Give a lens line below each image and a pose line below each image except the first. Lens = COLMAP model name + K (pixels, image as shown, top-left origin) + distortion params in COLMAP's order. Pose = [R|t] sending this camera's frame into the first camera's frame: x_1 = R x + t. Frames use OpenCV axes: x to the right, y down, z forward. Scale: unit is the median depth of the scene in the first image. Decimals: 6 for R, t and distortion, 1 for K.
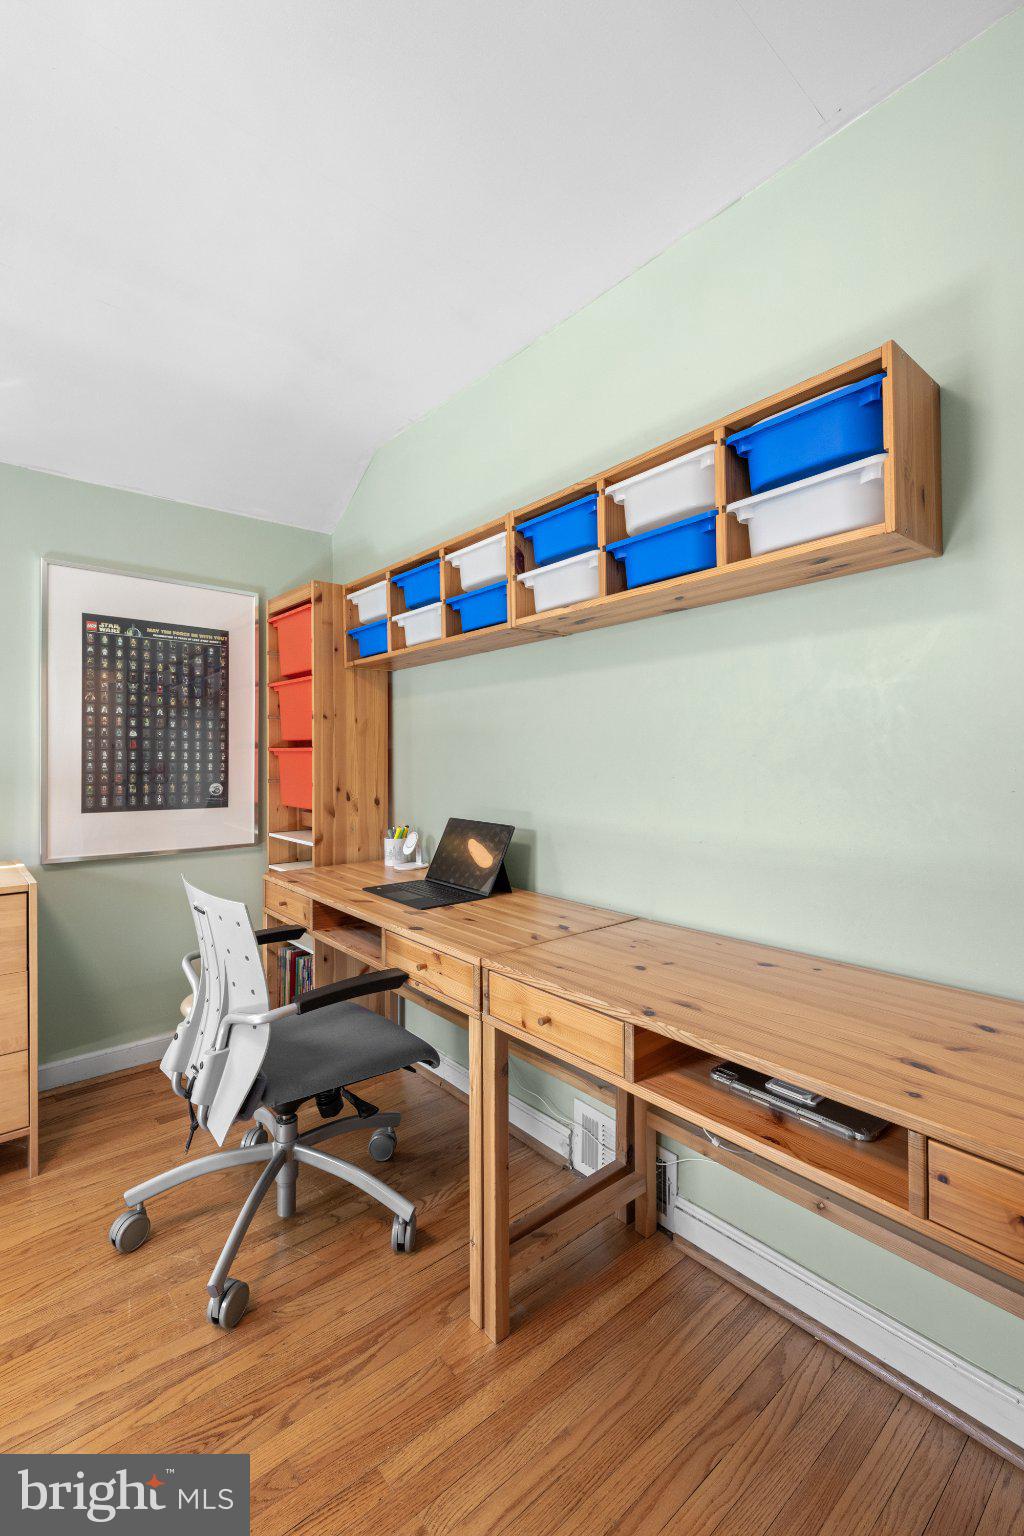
lens RADIAL K [[680.4, 0, 511.8], [0, 680.4, 758.4], [0, 0, 1]] dist [0.000234, 0.000010]
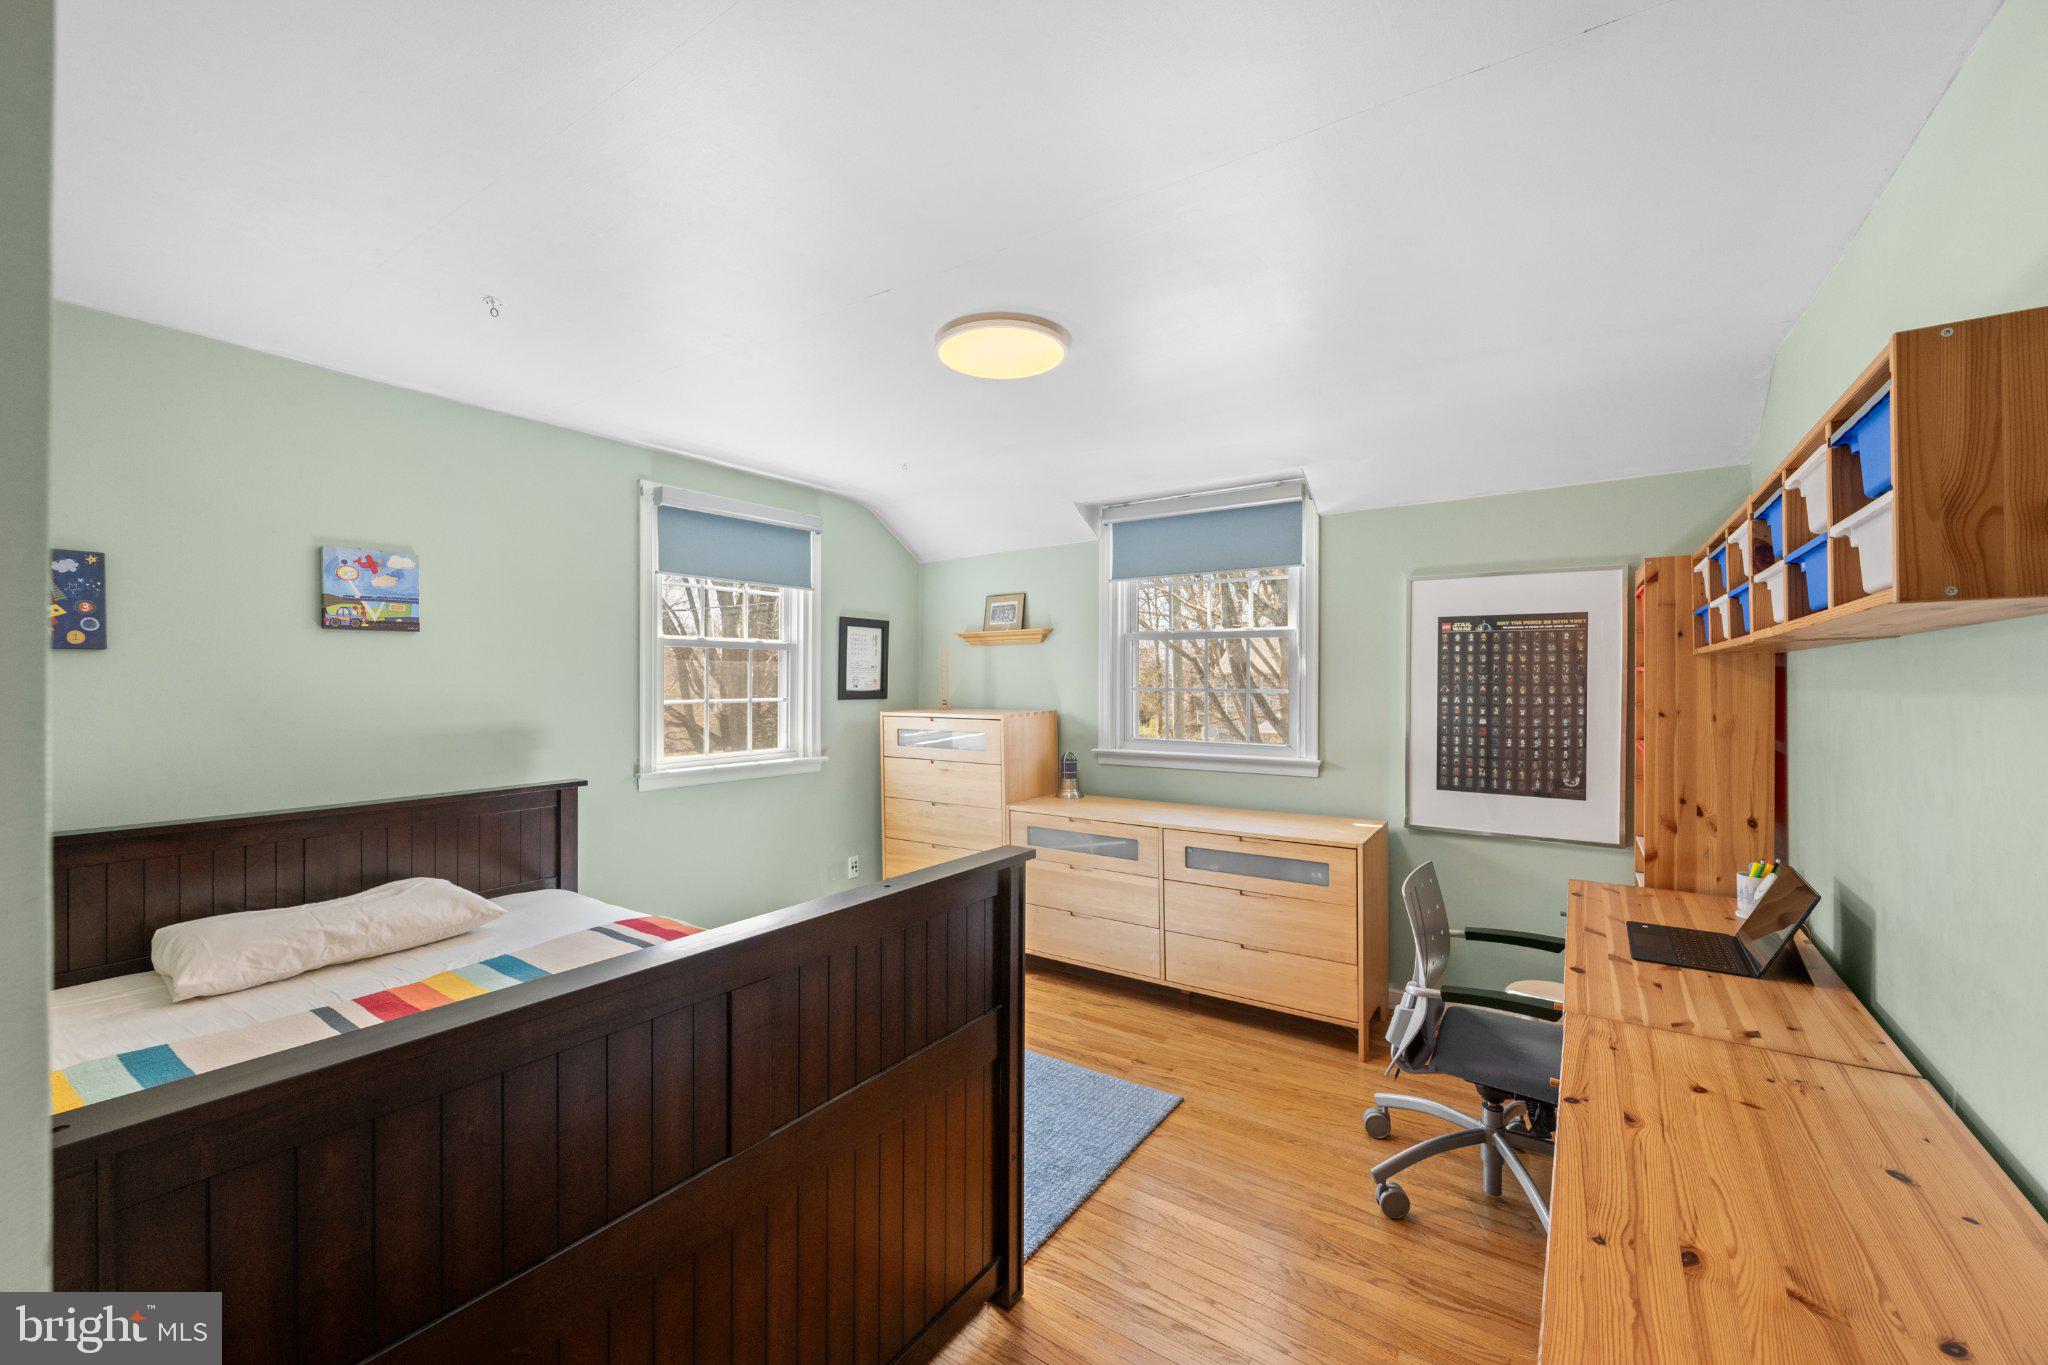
lens RADIAL K [[817.4, 0, 1021.3], [0, 817.4, 669.5], [0, 0, 1]] dist [-0.000736, 0.000429]
pose [[0.257659, -0.004229, -0.966227, 0.516699], [0.002753, 0.999990, -0.003642, -0.117257], [0.966232, -0.001722, 0.257667, -0.046792]]
